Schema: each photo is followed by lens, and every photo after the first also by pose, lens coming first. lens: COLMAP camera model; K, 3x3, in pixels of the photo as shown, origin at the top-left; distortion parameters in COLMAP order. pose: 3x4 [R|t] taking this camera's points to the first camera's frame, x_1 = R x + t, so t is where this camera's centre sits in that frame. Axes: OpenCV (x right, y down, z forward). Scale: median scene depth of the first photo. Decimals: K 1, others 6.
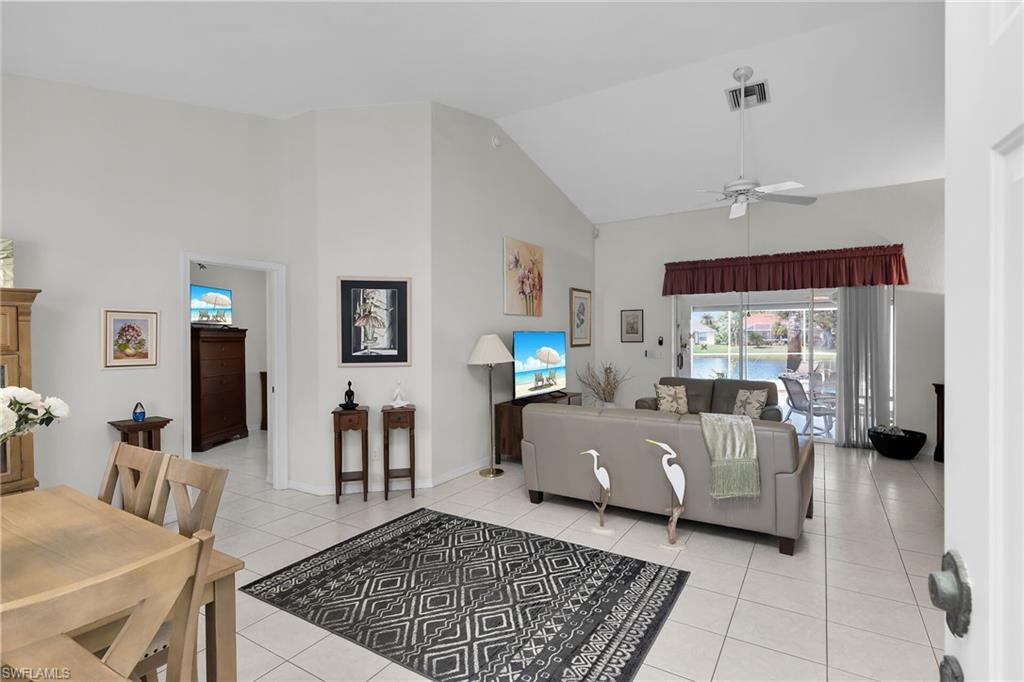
lens RADIAL K [[502.2, 0, 507.4], [0, 502.2, 336.1], [0, 0, 1]] dist [-0.001714, -0.000645]
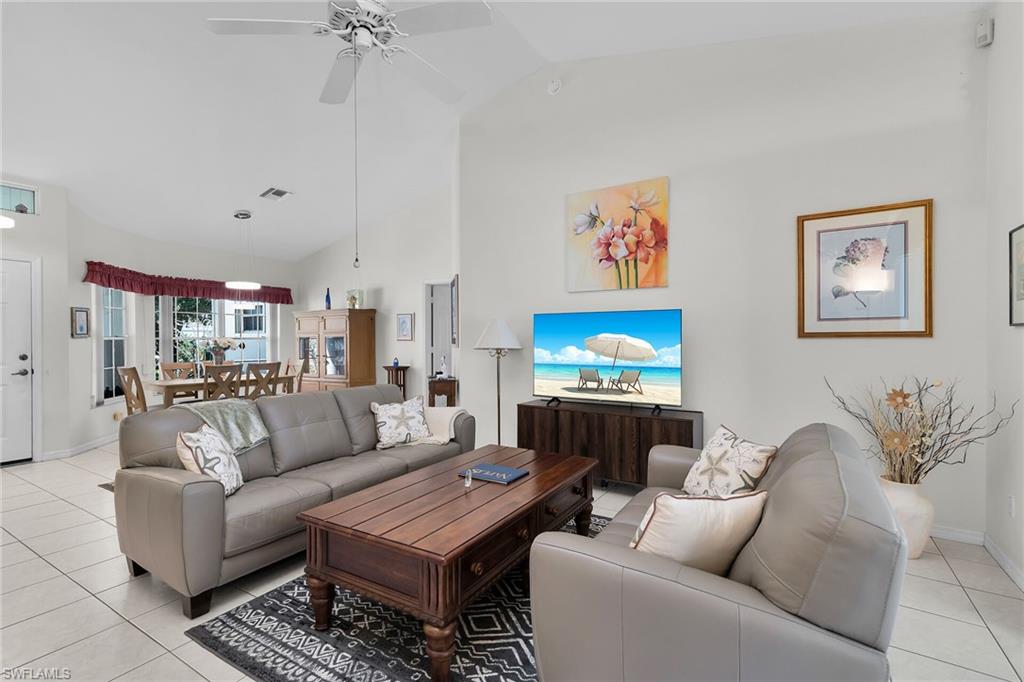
lens RADIAL K [[455.1, 0, 511.0], [0, 455.1, 345.6], [0, 0, 1]] dist [0.001242, -0.000084]
pose [[0.016146, 0.012846, -0.999787, 0.672726], [-0.002270, 0.999915, 0.012811, 0.029965], [0.999867, 0.002063, 0.016174, 0.834939]]
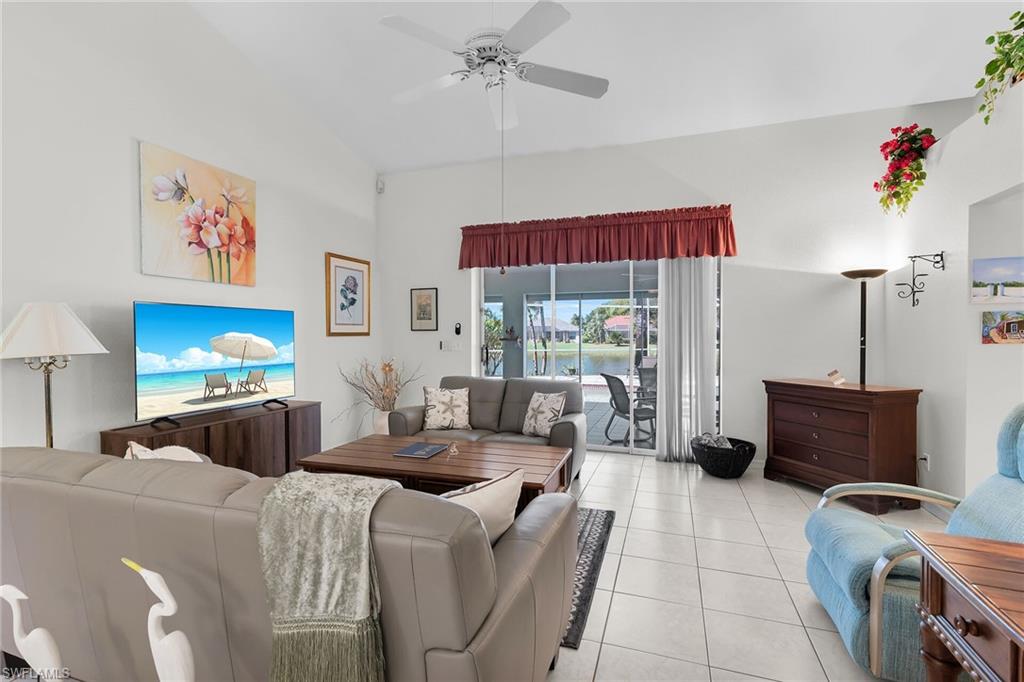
lens RADIAL K [[482.6, 0, 512.4], [0, 482.6, 334.8], [0, 0, 1]] dist [0.002422, 0.000189]
pose [[0.970318, 0.004163, 0.241796, 0.256449], [-0.004143, 0.999991, -0.000589, 0.023405], [-0.241797, -0.000431, 0.970327, 0.324797]]
